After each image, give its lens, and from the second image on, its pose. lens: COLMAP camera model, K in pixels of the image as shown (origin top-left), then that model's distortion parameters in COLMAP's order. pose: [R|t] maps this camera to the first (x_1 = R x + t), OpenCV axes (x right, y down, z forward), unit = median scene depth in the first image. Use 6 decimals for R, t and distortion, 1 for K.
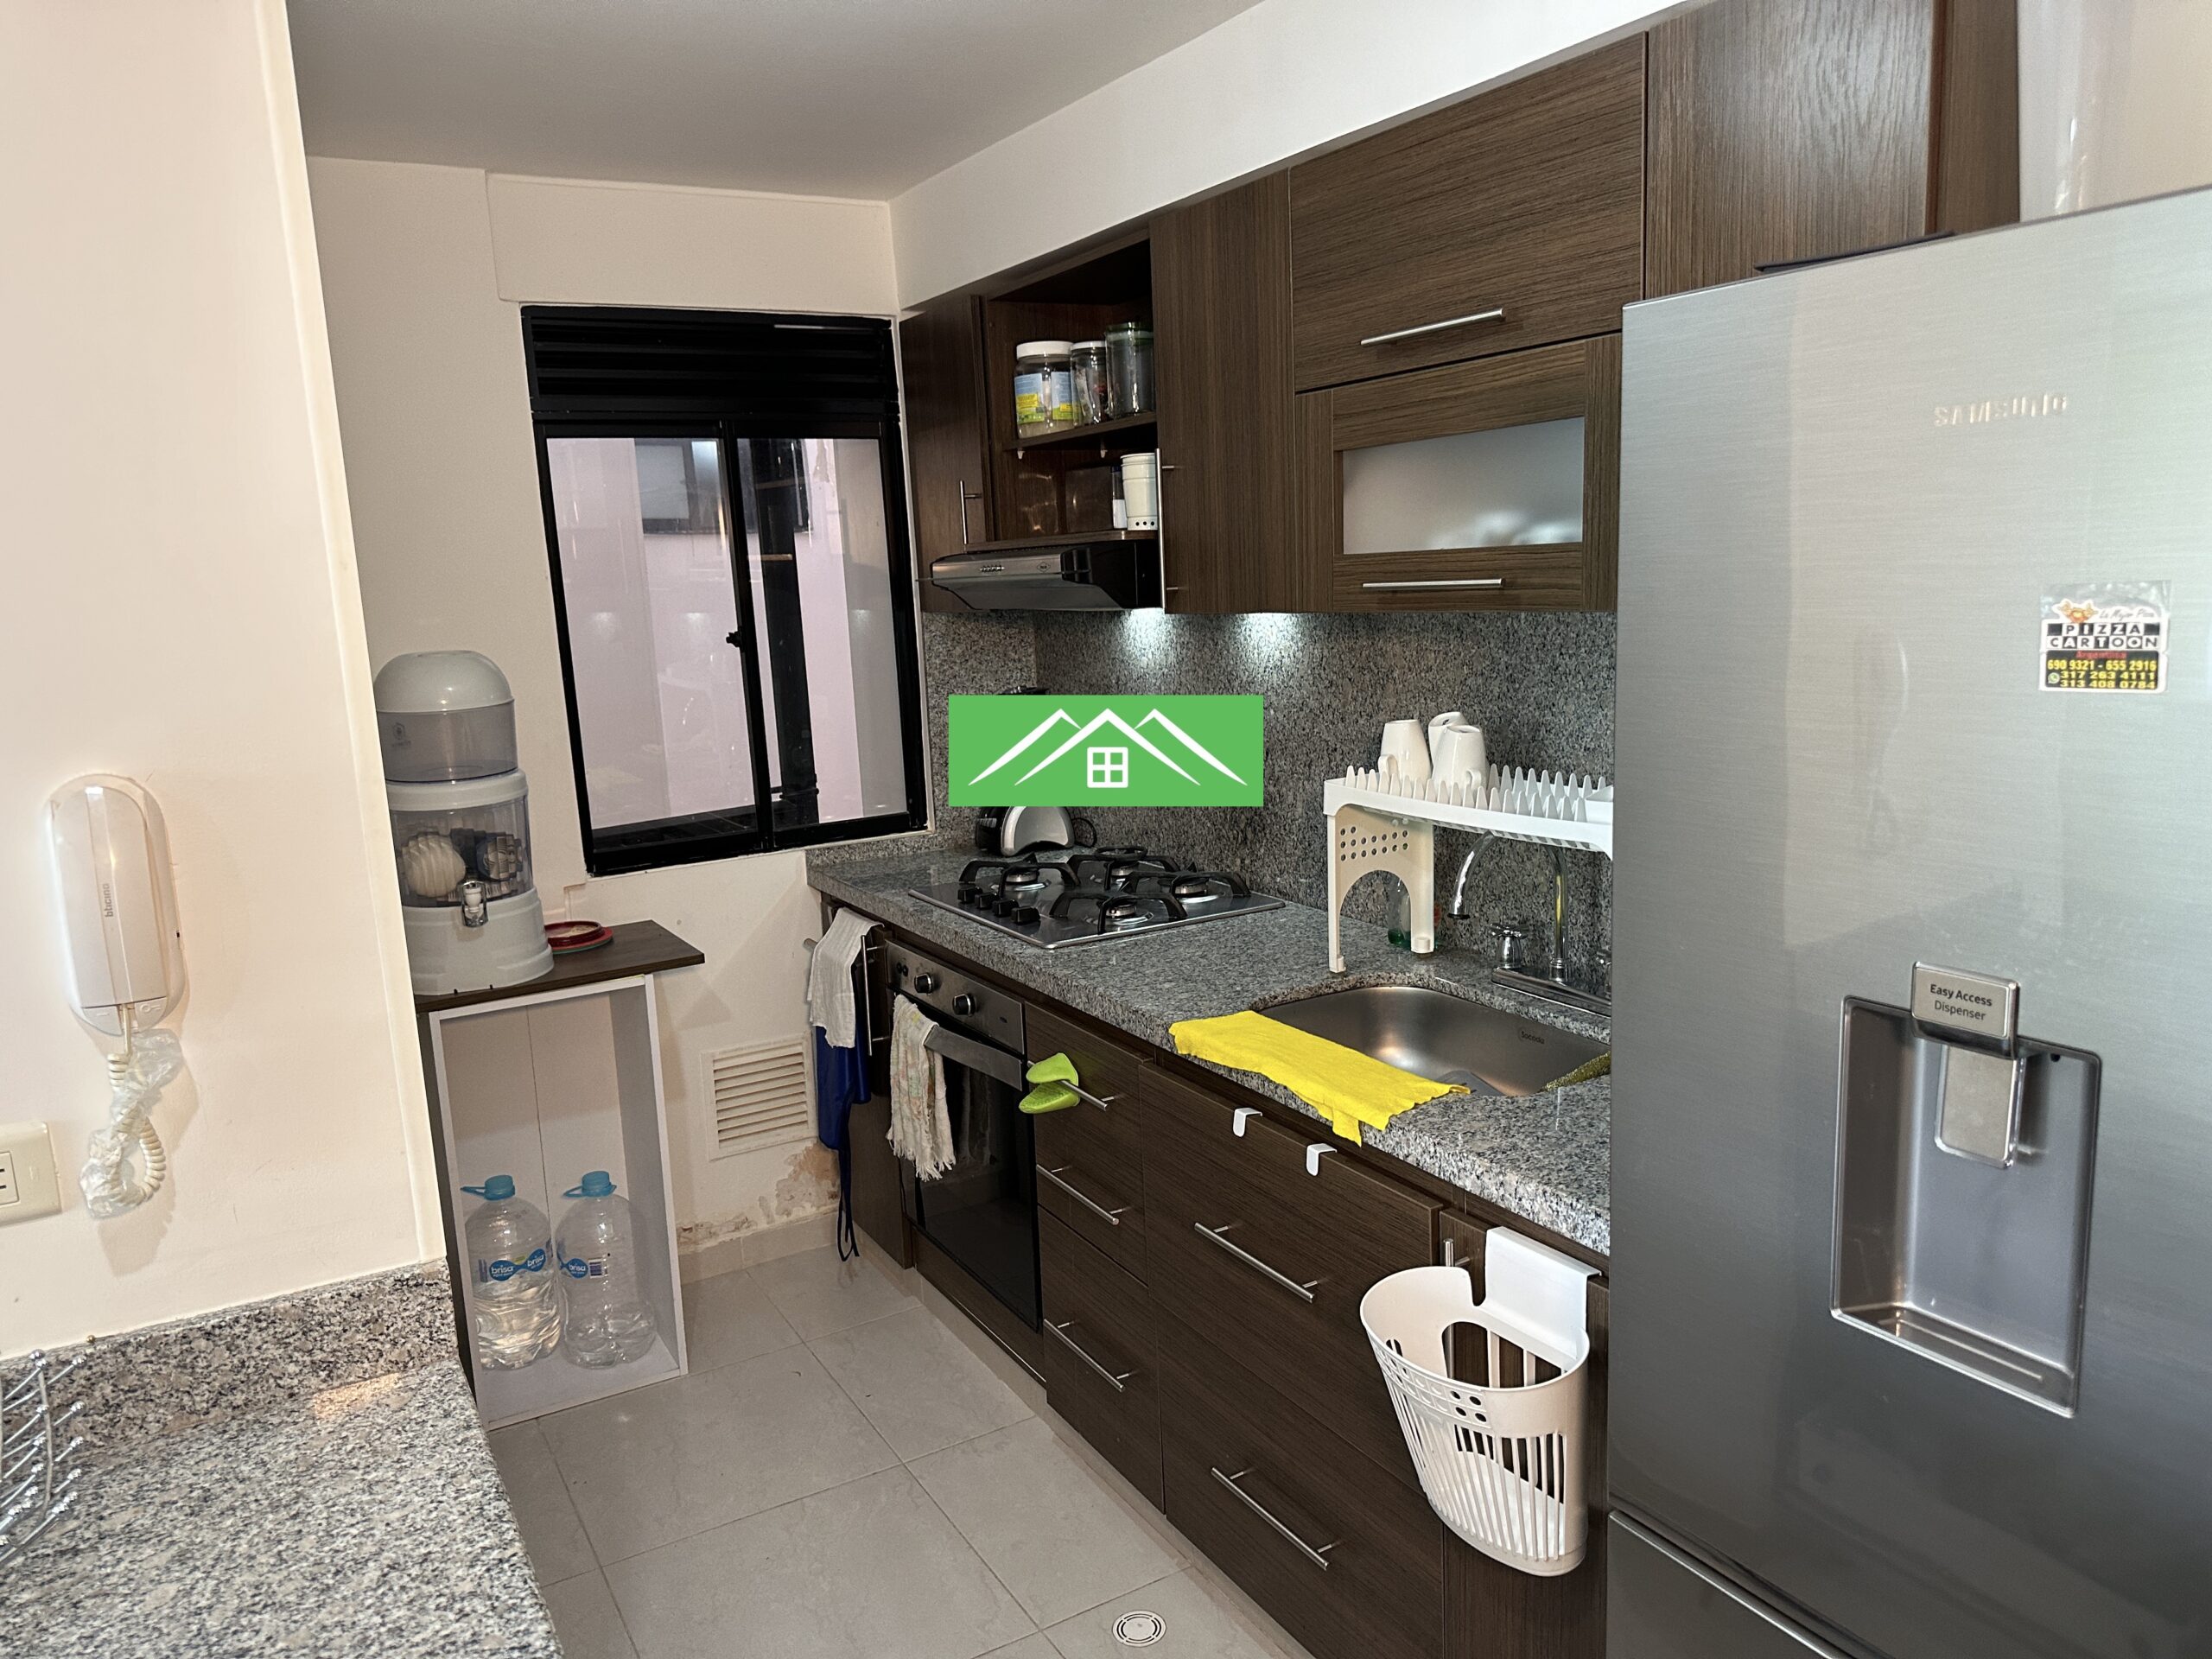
lens RADIAL K [[1555.7, 0, 1107.2], [0, 1555.7, 832.0], [0, 0, 1]] dist [0.058435, -0.072856]
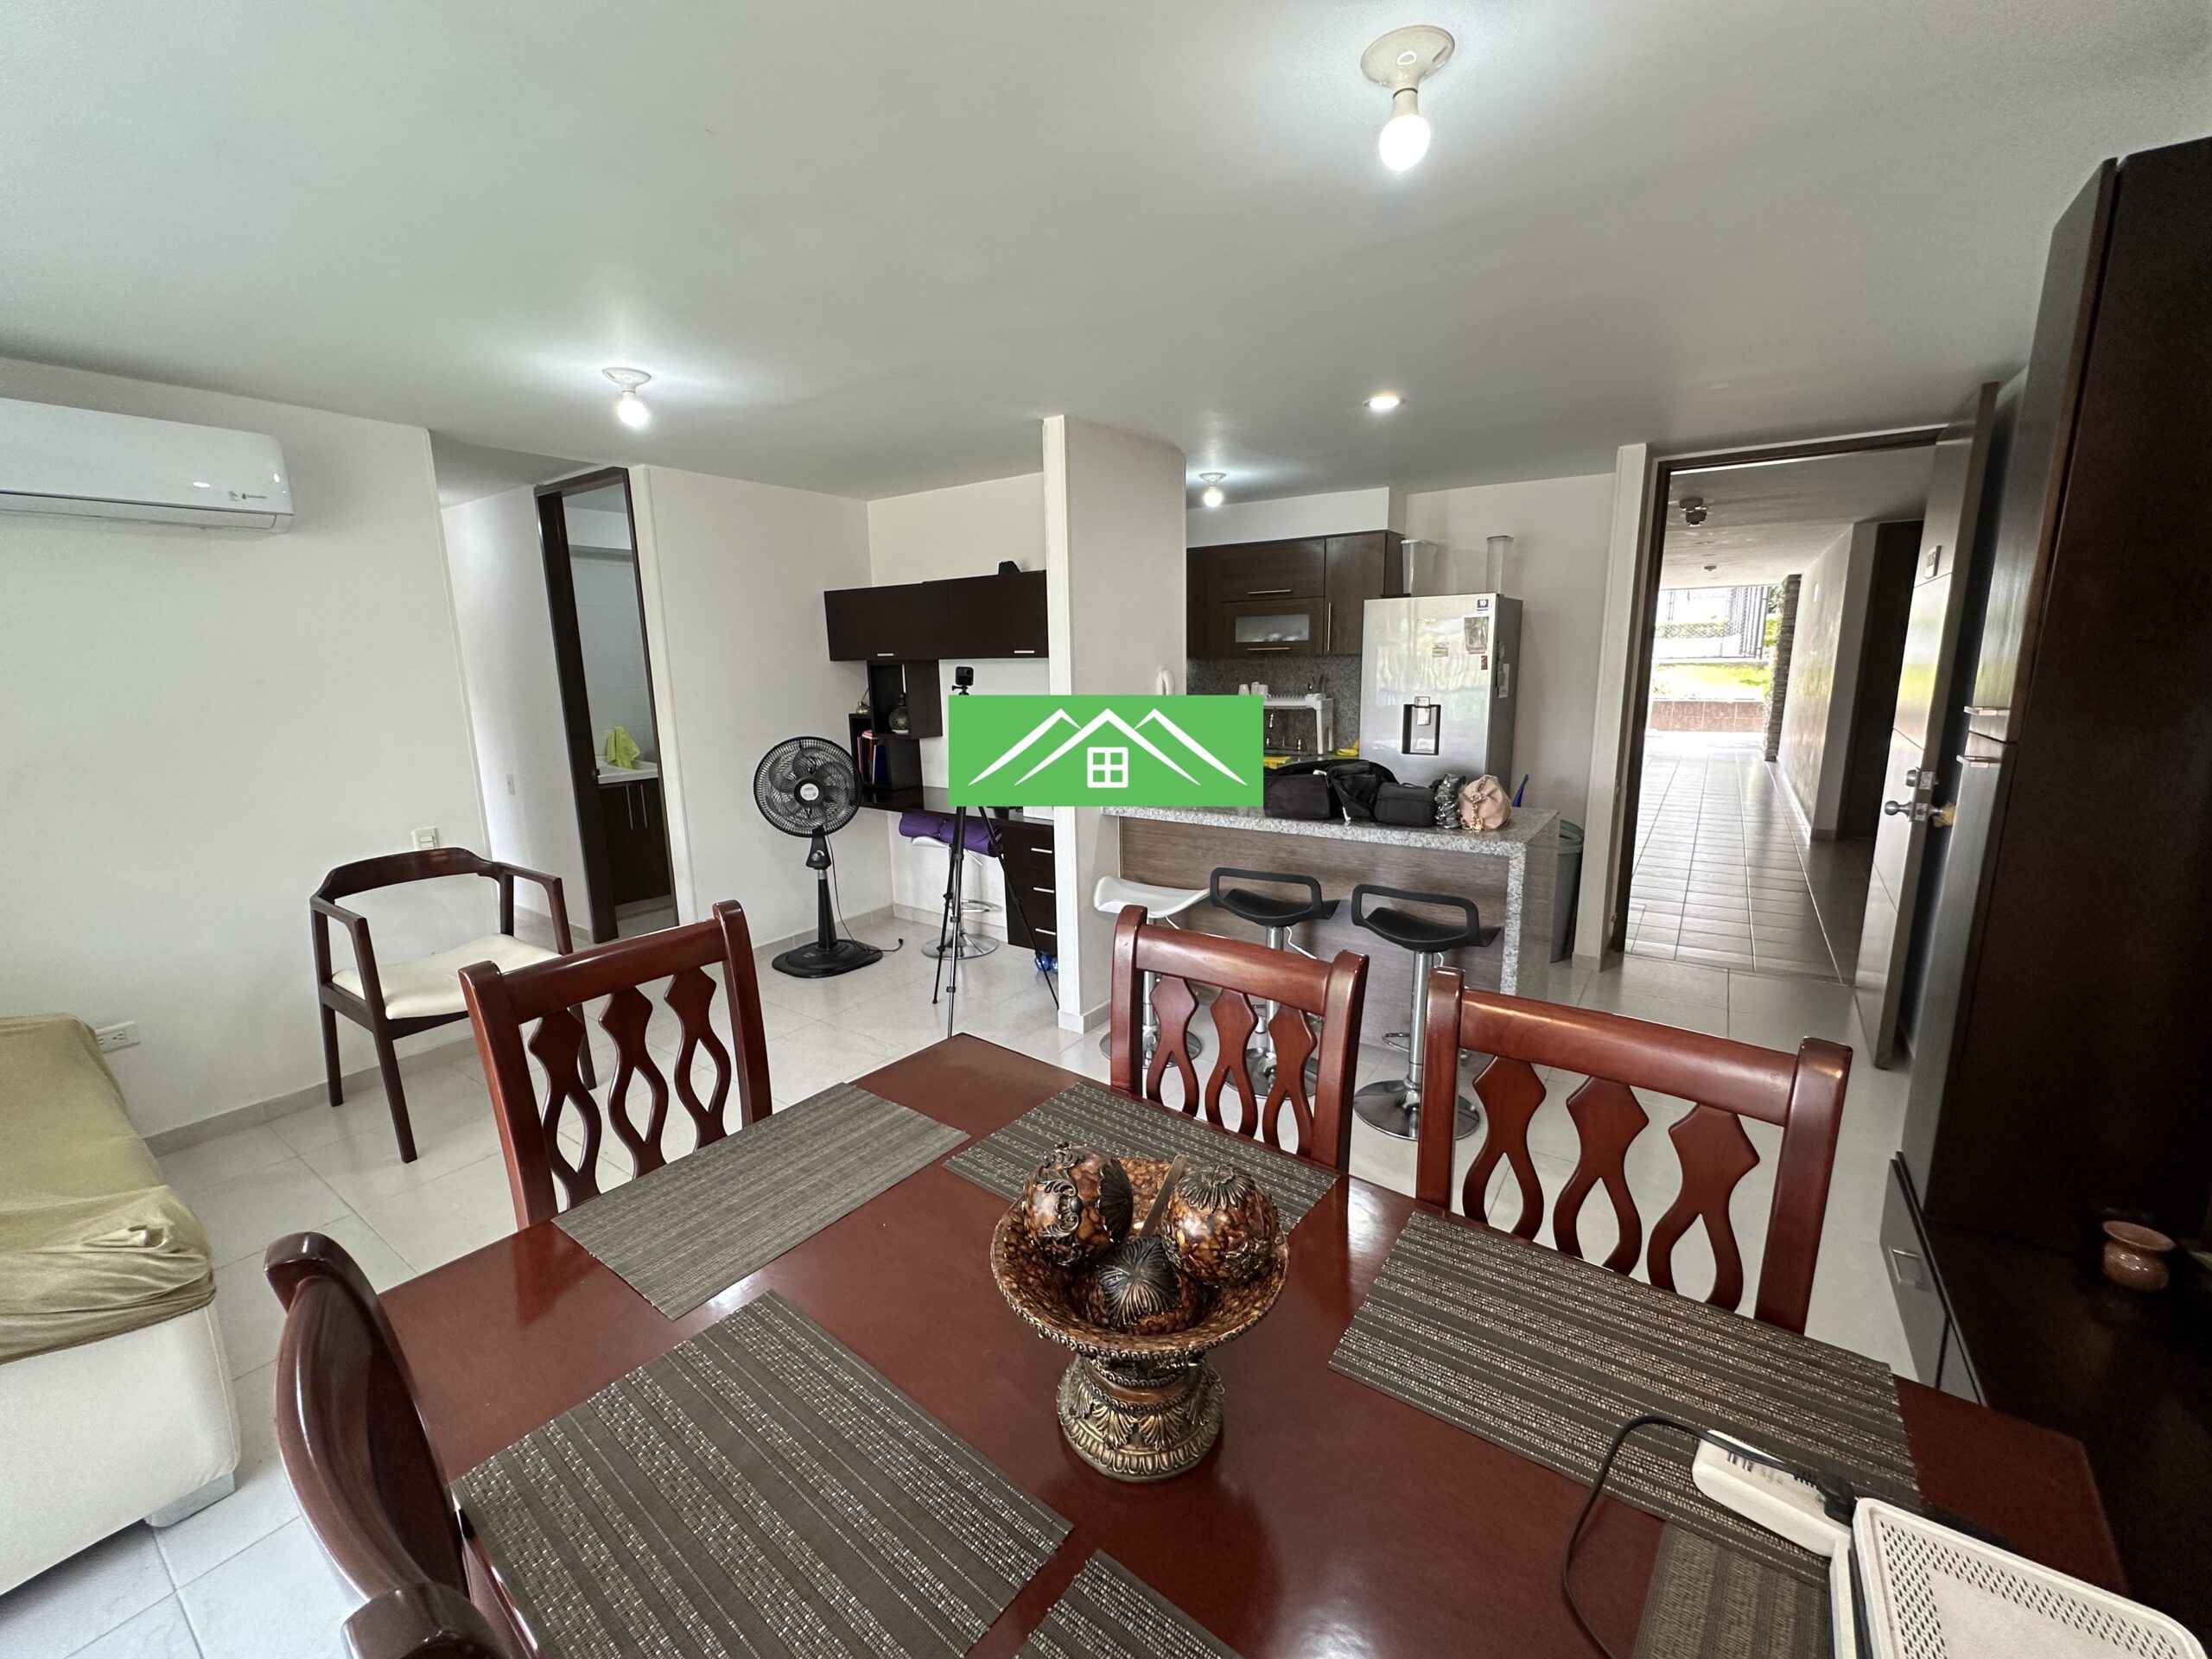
lens RADIAL K [[882.9, 0, 1105.1], [0, 882.9, 825.8], [0, 0, 1]] dist [0.000162, 0.000184]
pose [[0.904696, -0.051358, 0.422952, -1.147736], [0.051914, 0.998599, 0.010212, 0.256466], [-0.422884, 0.012719, 0.906095, -0.932611]]
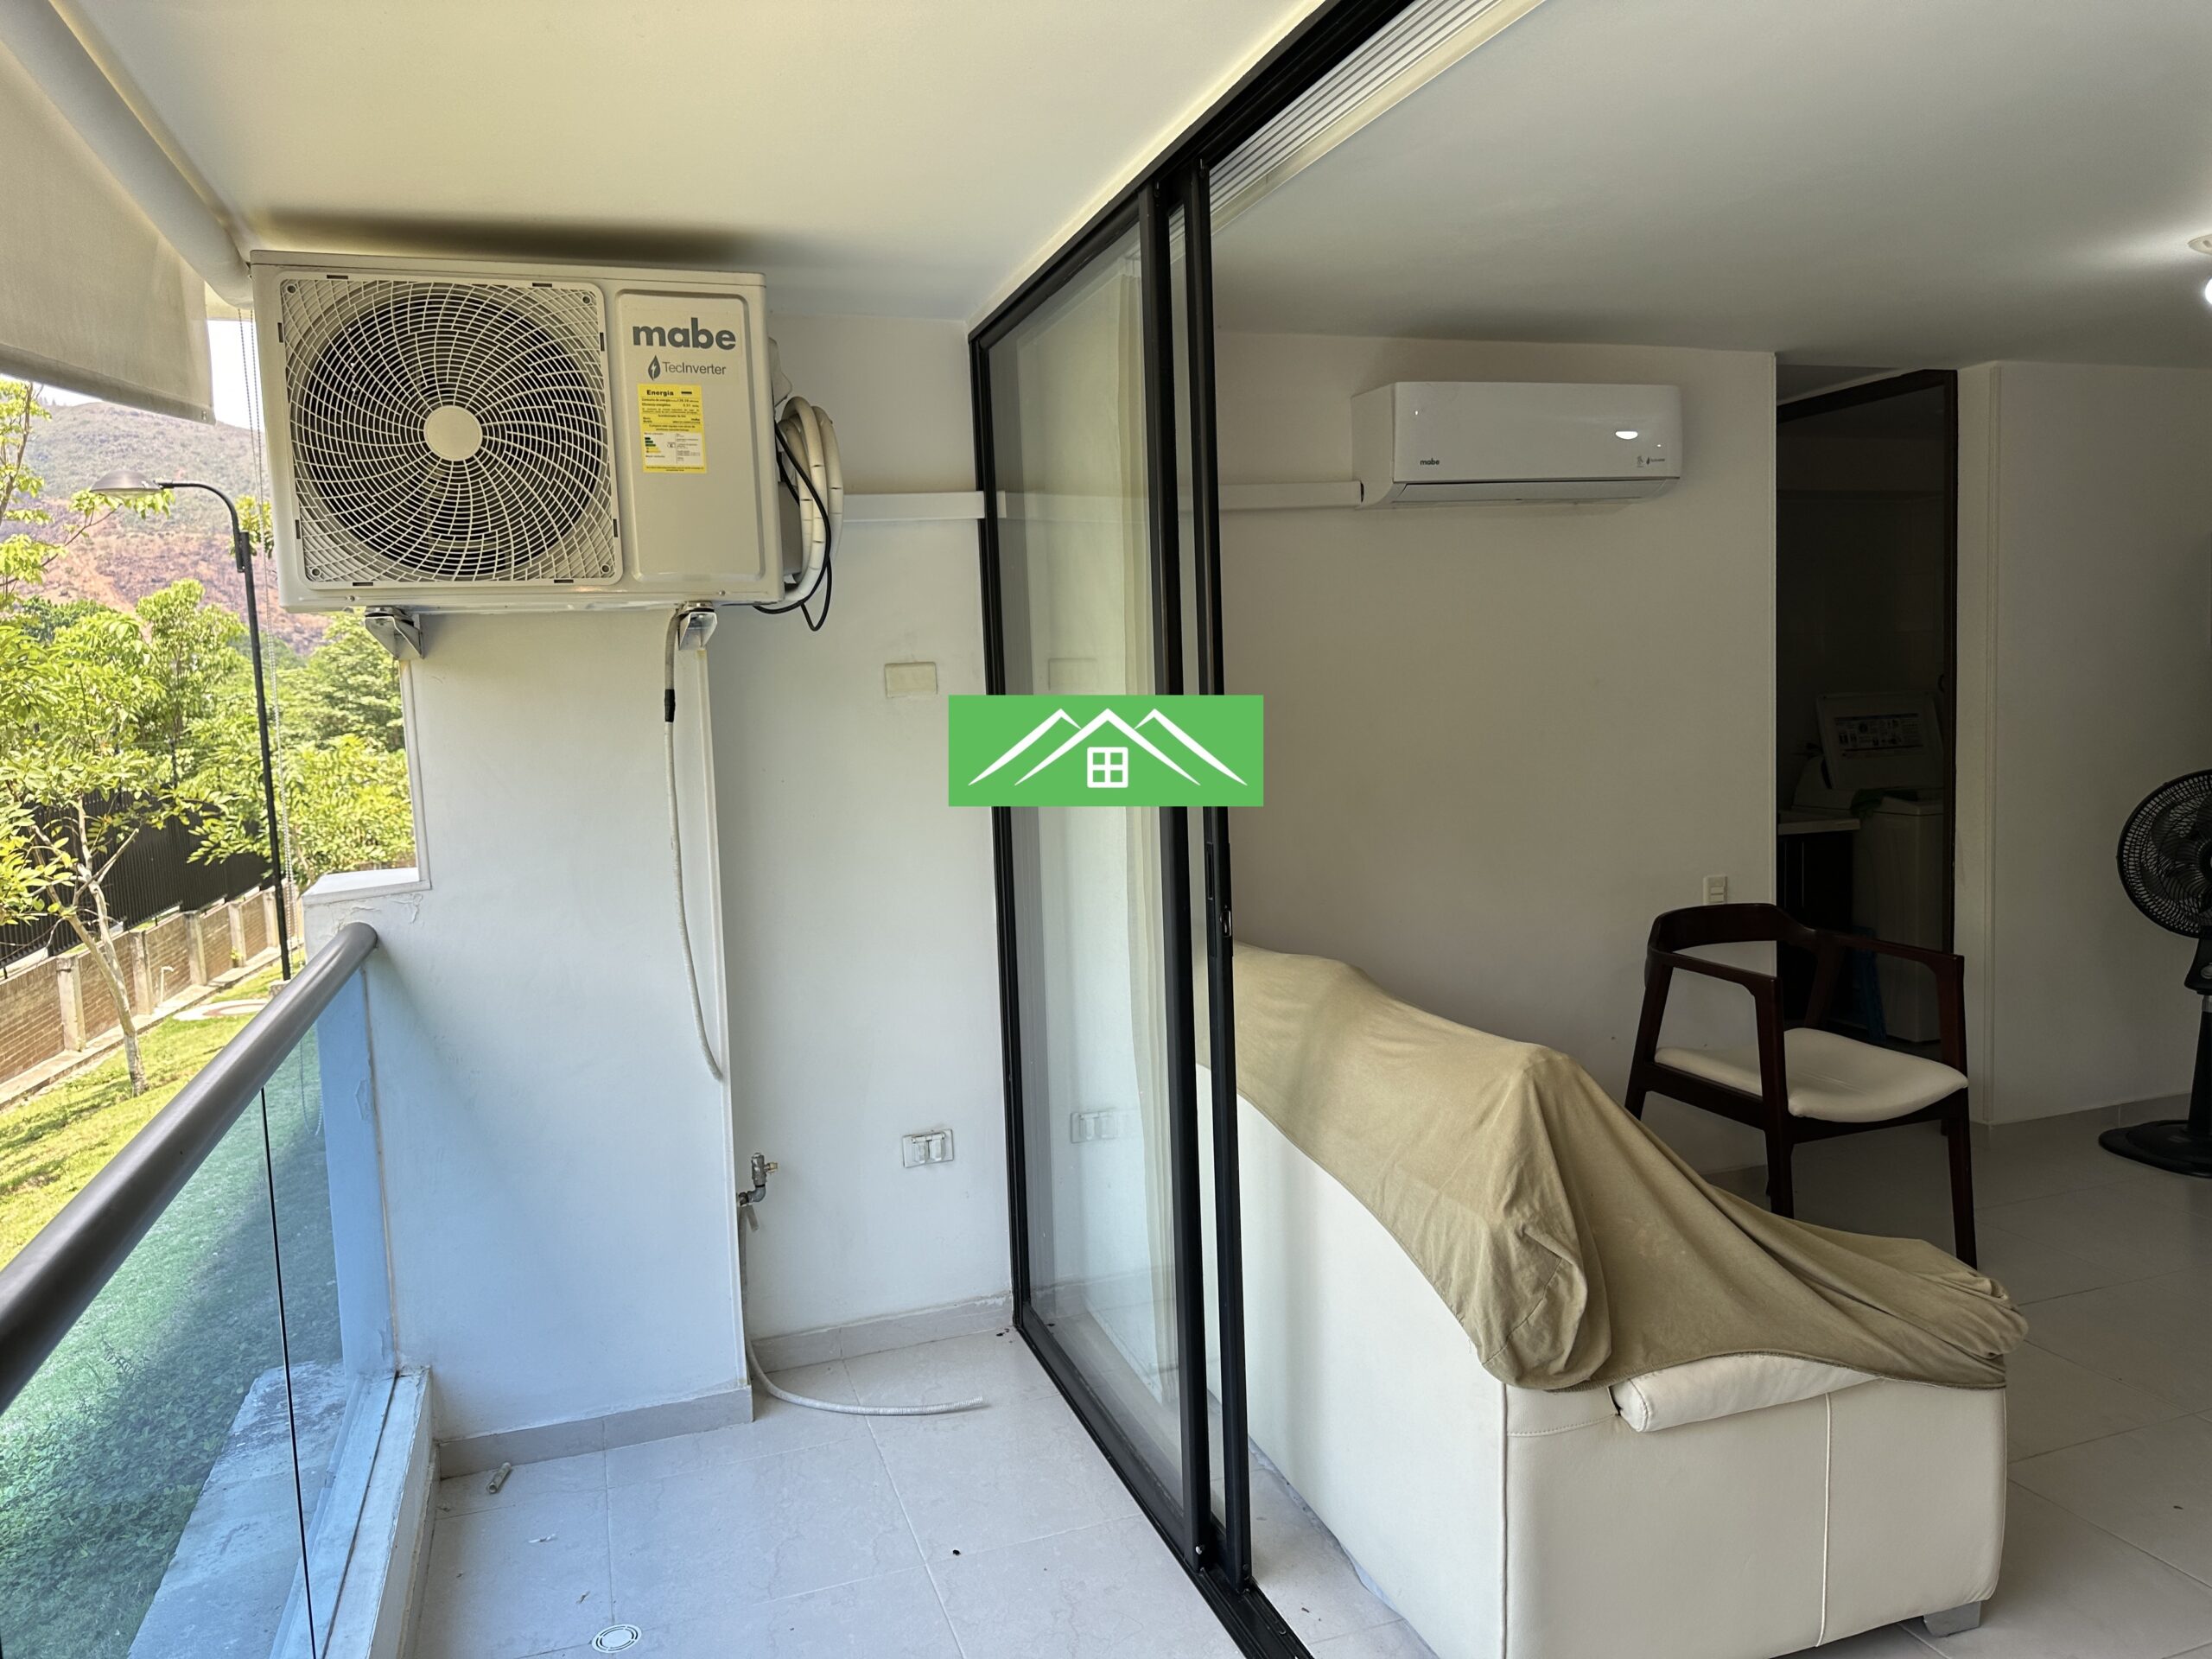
lens RADIAL K [[1555.7, 0, 1157.3], [0, 1555.7, 827.1], [0, 0, 1]] dist [0.058435, -0.072856]
pose [[0.983825, 0.025756, -0.177270, -1.903880], [-0.039388, 0.996494, -0.073814, 0.329966], [0.174747, 0.079602, 0.981390, -1.170216]]
